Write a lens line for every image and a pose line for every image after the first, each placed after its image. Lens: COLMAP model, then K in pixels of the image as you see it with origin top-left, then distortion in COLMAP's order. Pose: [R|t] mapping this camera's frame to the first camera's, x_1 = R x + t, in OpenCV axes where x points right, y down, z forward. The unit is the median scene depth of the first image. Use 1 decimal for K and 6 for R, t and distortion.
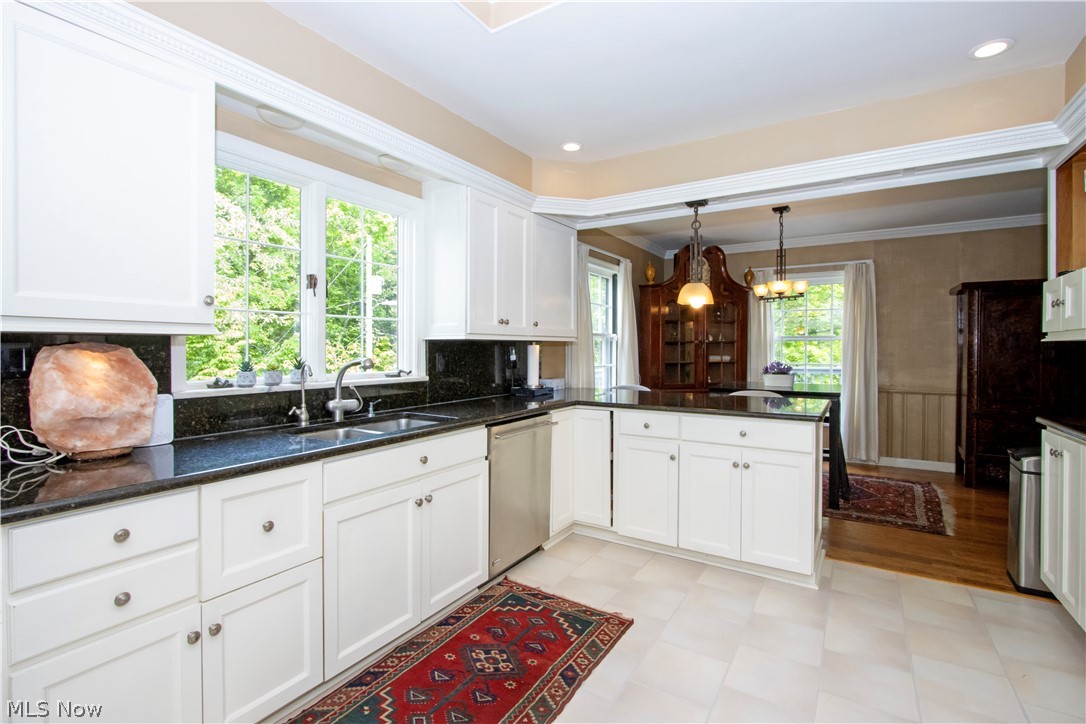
lens RADIAL K [[501.9, 0, 542.6], [0, 501.9, 357.6], [0, 0, 1]] dist [-0.012542, 0.000424]
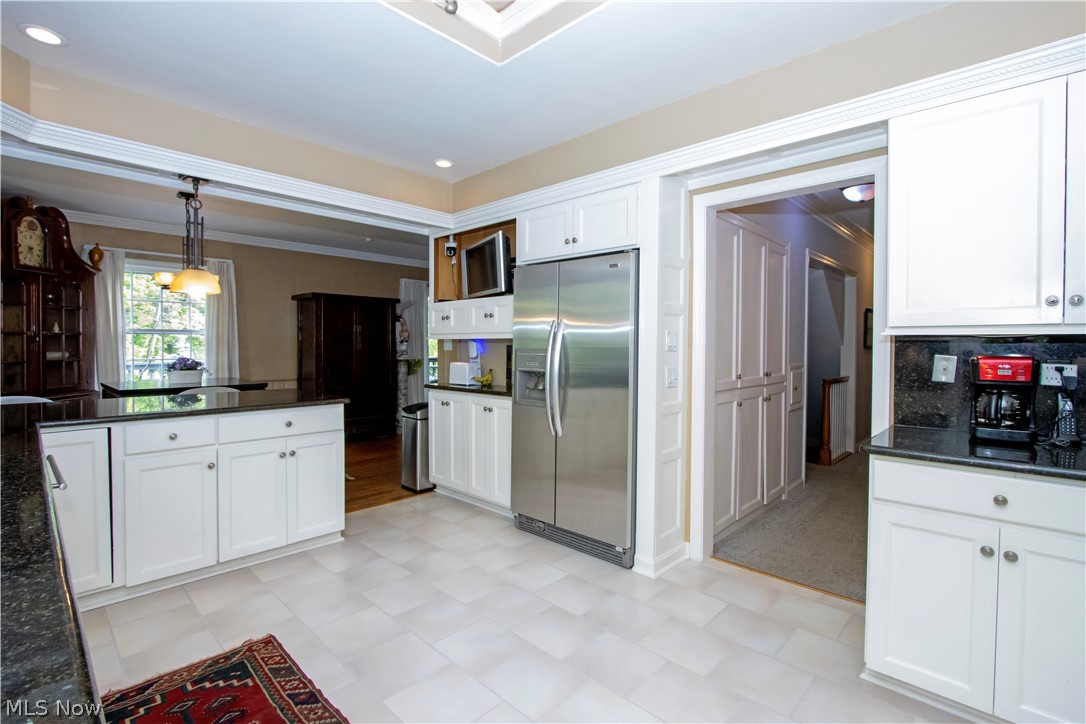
lens RADIAL K [[501.9, 0, 538.9], [0, 501.9, 356.2], [0, 0, 1]] dist [-0.012542, 0.000424]
pose [[0.196895, -0.025334, 0.980097, -0.536557], [0.014869, 0.999628, 0.022852, -0.007418], [-0.980312, 0.010074, 0.197199, 0.277224]]
